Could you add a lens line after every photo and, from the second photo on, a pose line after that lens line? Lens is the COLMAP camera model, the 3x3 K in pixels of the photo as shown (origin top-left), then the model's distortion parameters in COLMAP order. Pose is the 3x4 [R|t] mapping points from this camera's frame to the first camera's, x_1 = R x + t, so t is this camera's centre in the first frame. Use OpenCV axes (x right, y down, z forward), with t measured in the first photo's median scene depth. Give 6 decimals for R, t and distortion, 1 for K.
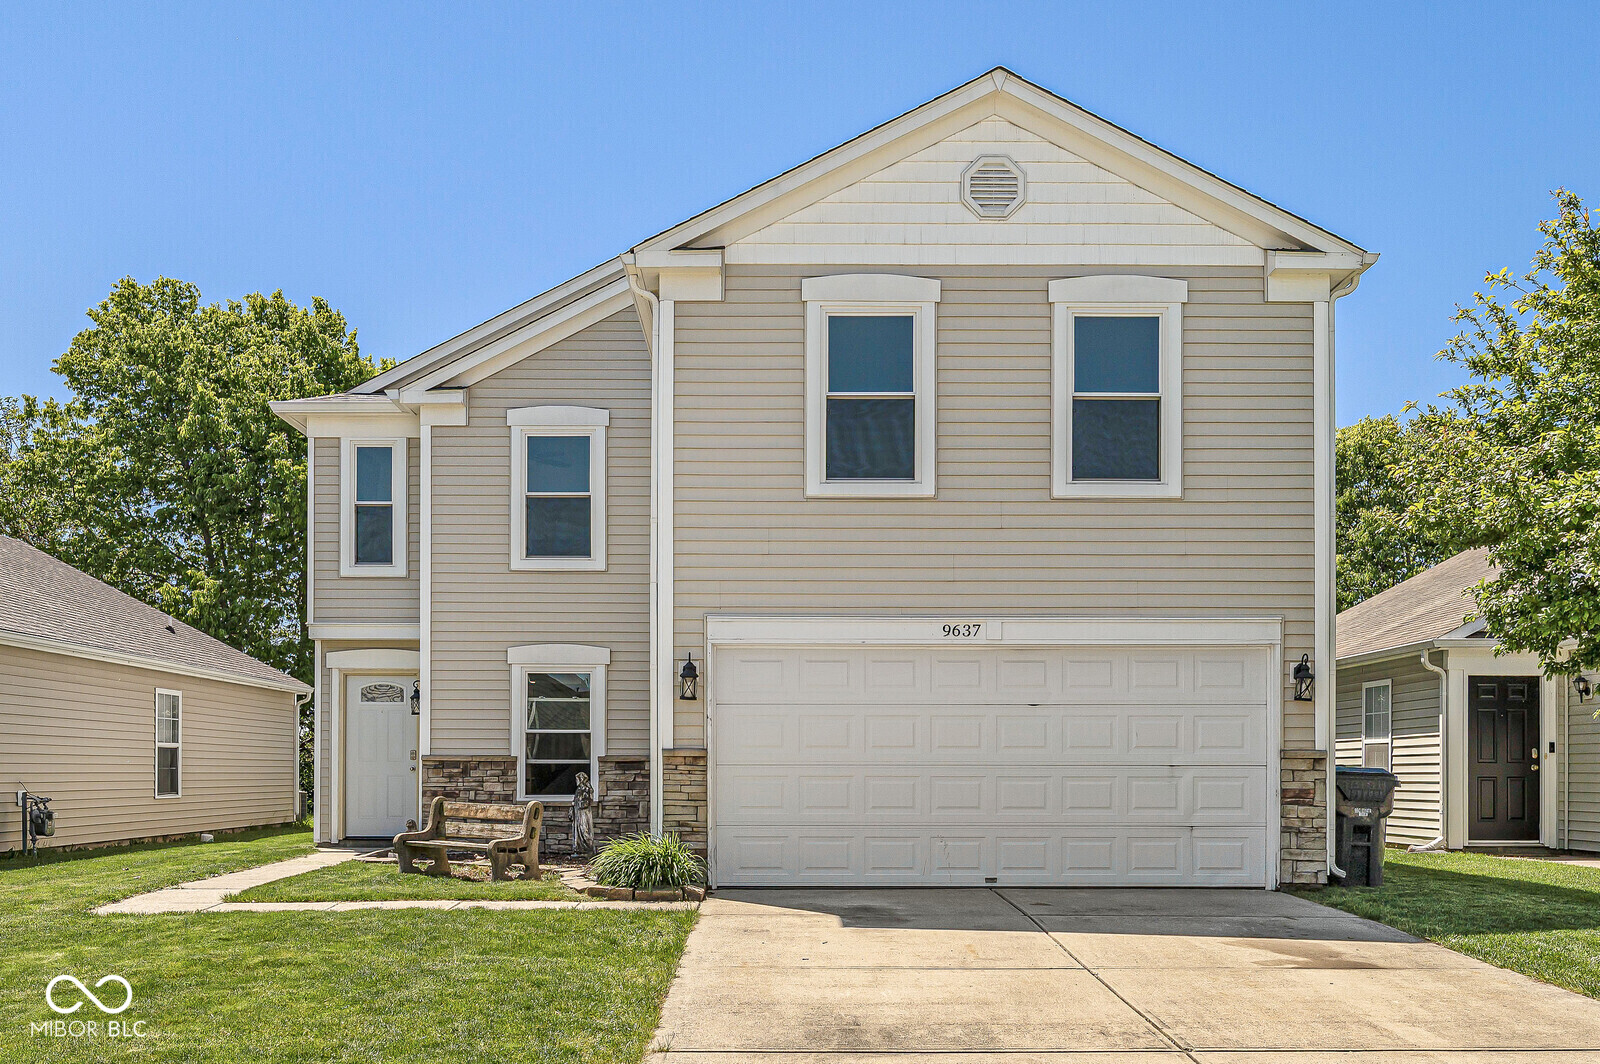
lens RADIAL K [[1498.7, 0, 798.8], [0, 1498.7, 796.8], [0, 0, 1]] dist [-0.004721, -0.006321]
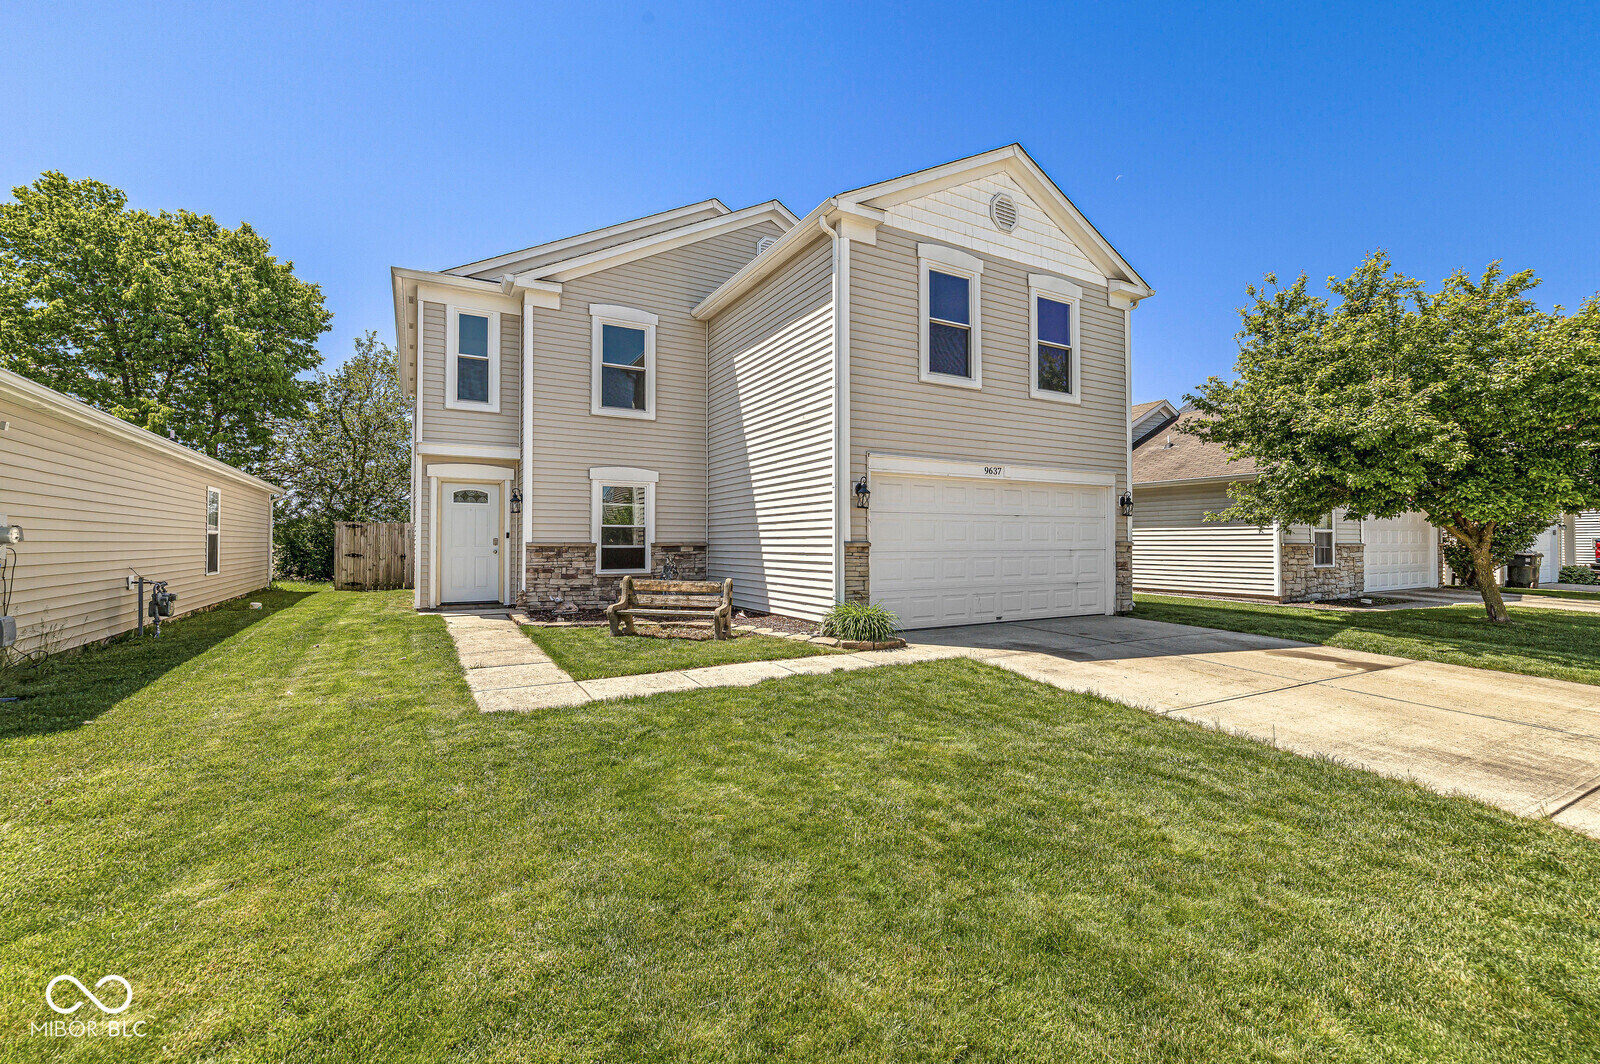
lens RADIAL K [[682.9, 0, 801.4], [0, 682.9, 539.2], [0, 0, 1]] dist [0.001683, -0.000176]
pose [[0.872195, -0.000103, 0.489159, -0.343492], [0.009910, 0.999798, -0.017458, -0.017542], [-0.489059, 0.020074, 0.872020, 0.332737]]
